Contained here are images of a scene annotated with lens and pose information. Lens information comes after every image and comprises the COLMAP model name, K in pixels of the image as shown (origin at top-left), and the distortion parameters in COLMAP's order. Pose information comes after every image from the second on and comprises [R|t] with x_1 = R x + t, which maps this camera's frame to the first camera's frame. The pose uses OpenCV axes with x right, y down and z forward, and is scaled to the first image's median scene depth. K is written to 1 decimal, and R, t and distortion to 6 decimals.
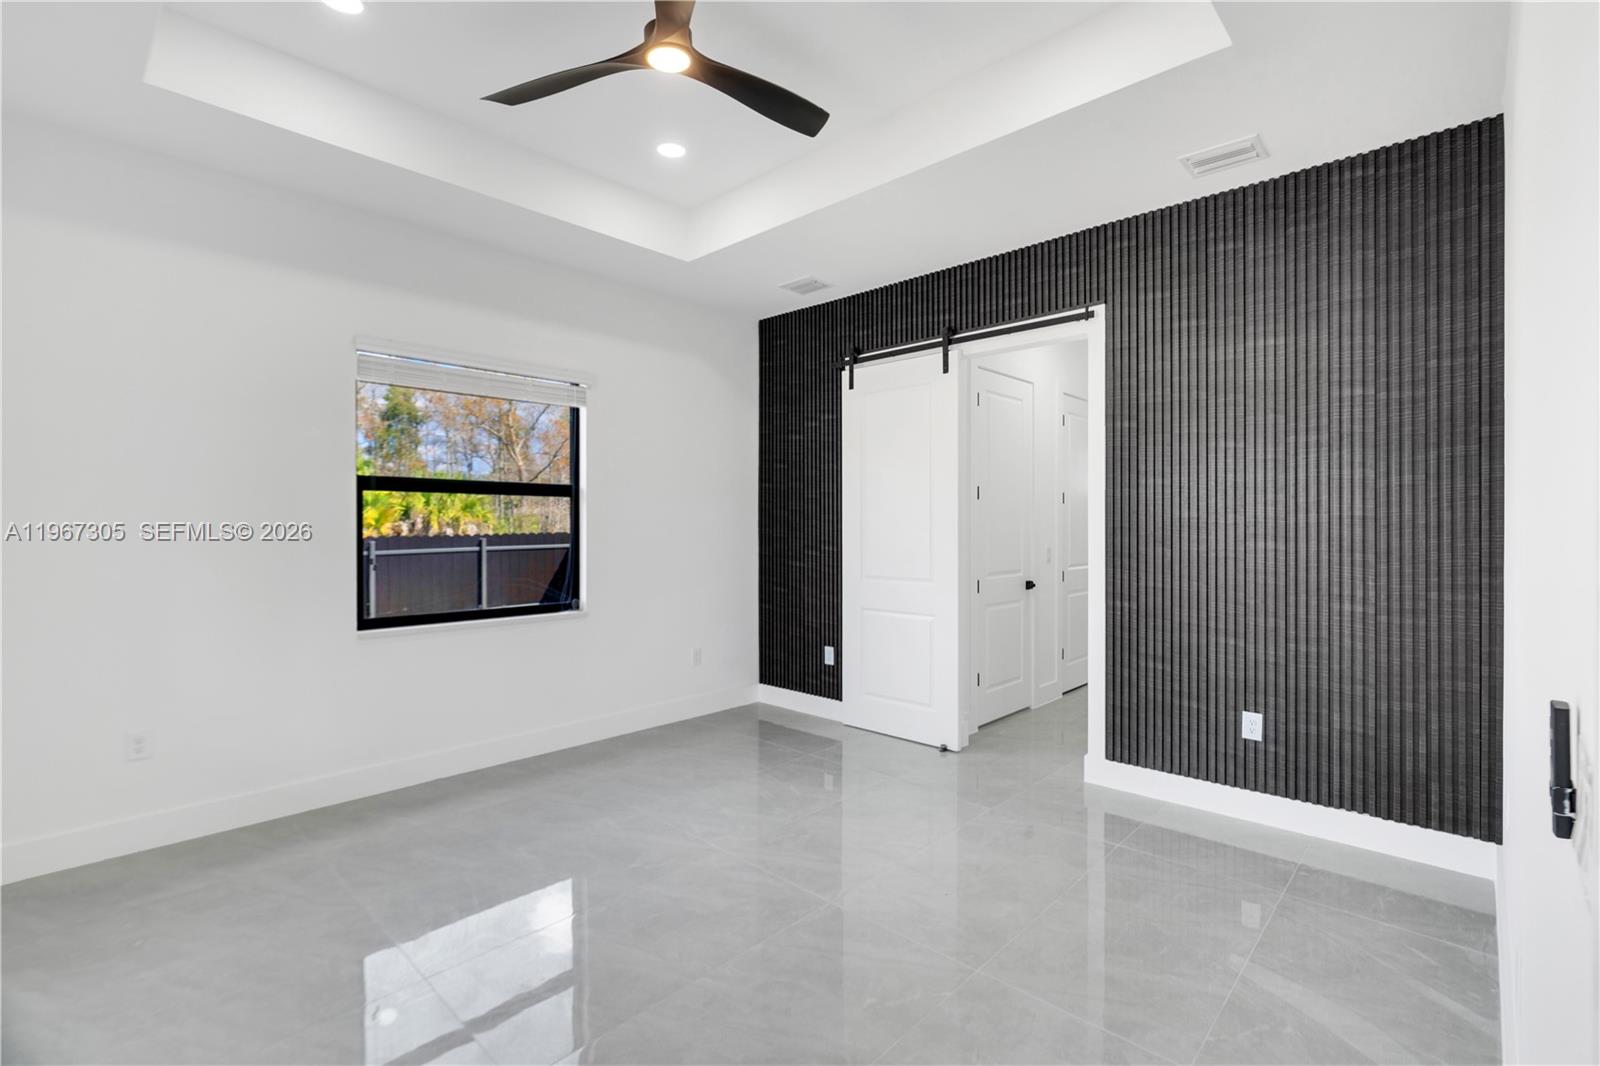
lens RADIAL K [[728.7, 0, 799.2], [0, 728.7, 523.4], [0, 0, 1]] dist [0.000038, 0.000104]
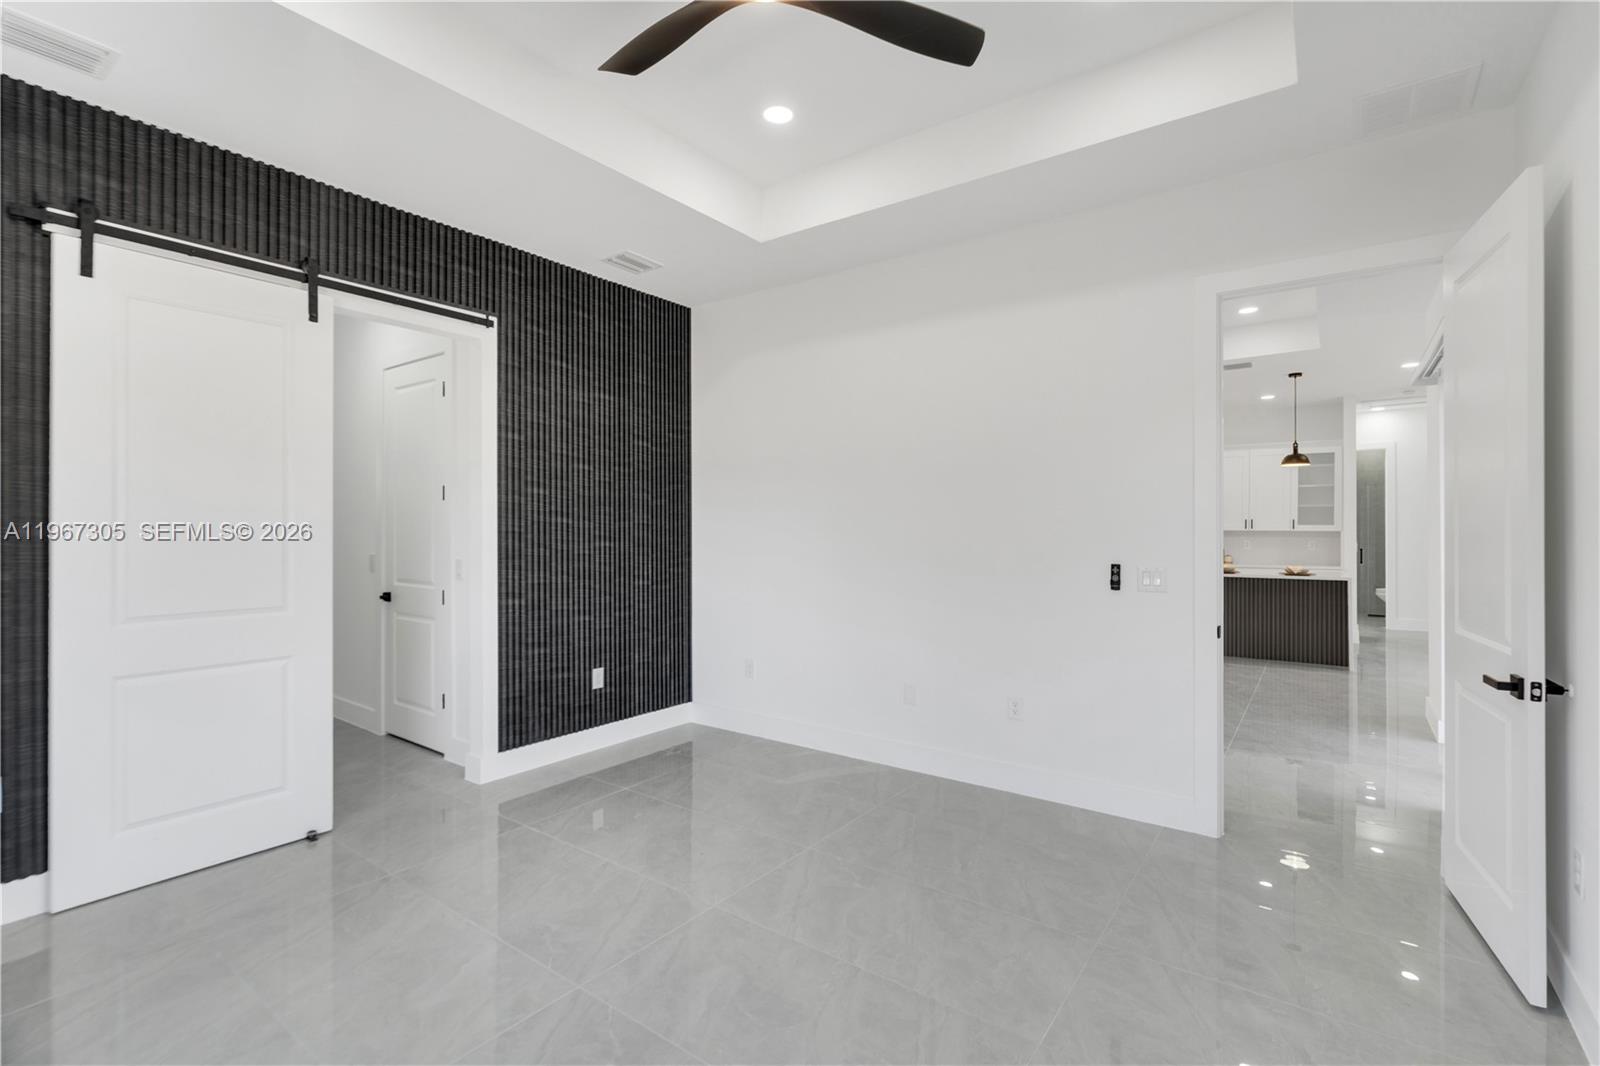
lens RADIAL K [[728.7, 0, 799.2], [0, 728.7, 523.4], [0, 0, 1]] dist [0.000038, 0.000104]
pose [[-0.110954, 0.011930, 0.993754, -0.738945], [-0.001257, 0.999925, -0.012145, 0.007564], [-0.993825, -0.002596, -0.110930, 0.756300]]
